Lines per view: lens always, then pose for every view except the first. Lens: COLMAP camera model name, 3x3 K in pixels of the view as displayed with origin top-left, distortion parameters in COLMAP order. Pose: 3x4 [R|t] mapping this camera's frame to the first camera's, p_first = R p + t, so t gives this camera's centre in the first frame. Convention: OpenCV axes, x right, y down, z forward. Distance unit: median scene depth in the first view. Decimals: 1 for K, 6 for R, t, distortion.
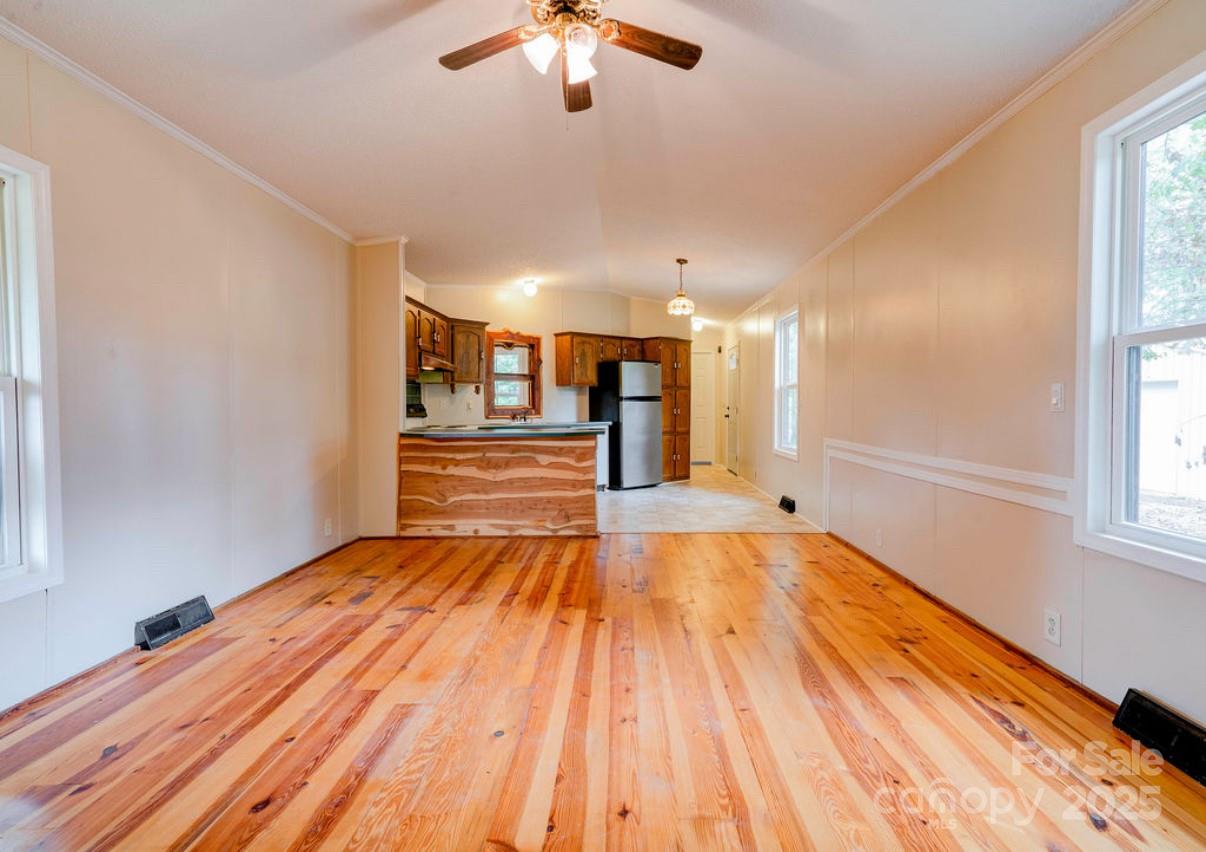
lens RADIAL K [[584.2, 0, 626.8], [0, 584.2, 419.5], [0, 0, 1]] dist [0.005379, 0.003426]
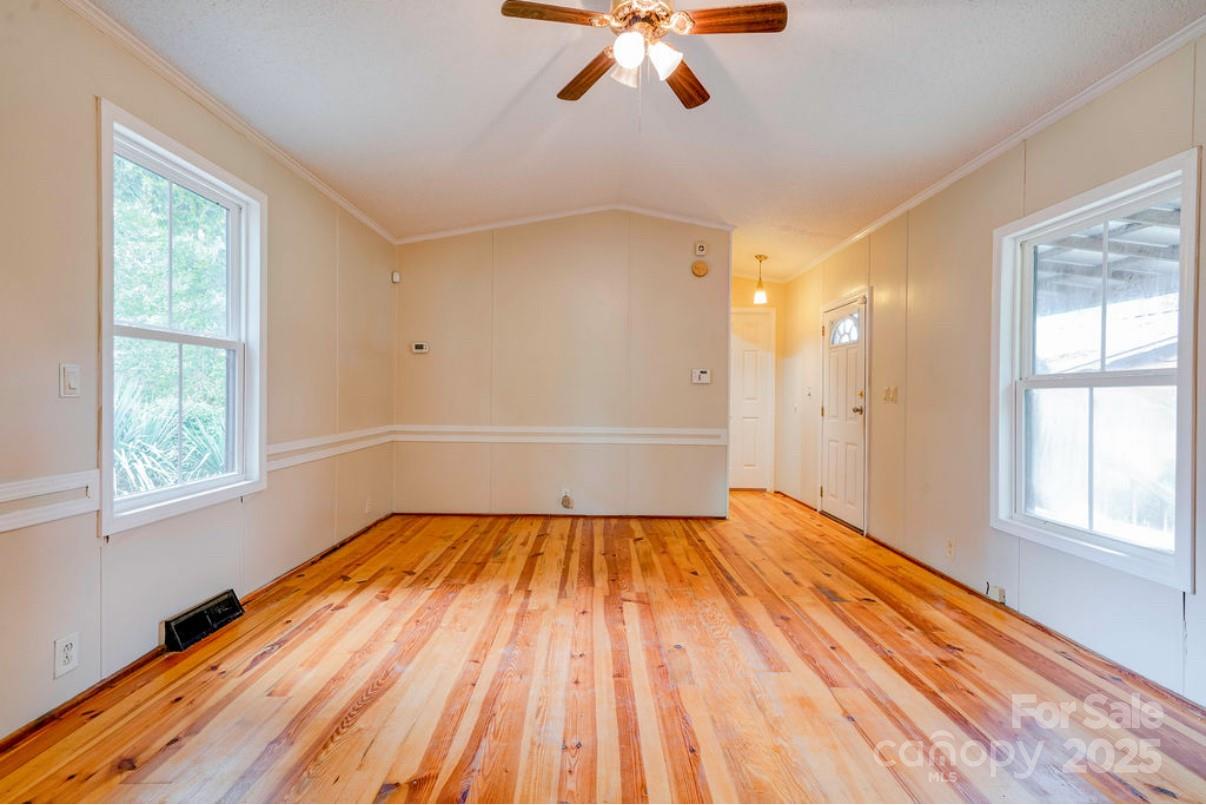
lens RADIAL K [[553.5, 0, 596.1], [0, 553.5, 397.1], [0, 0, 1]] dist [0.001384, 0.009864]
pose [[-0.999953, -0.009621, 0.001040, -0.012819], [-0.009589, 0.999586, 0.027113, -0.020593], [-0.001301, 0.027102, -0.999632, 0.894042]]
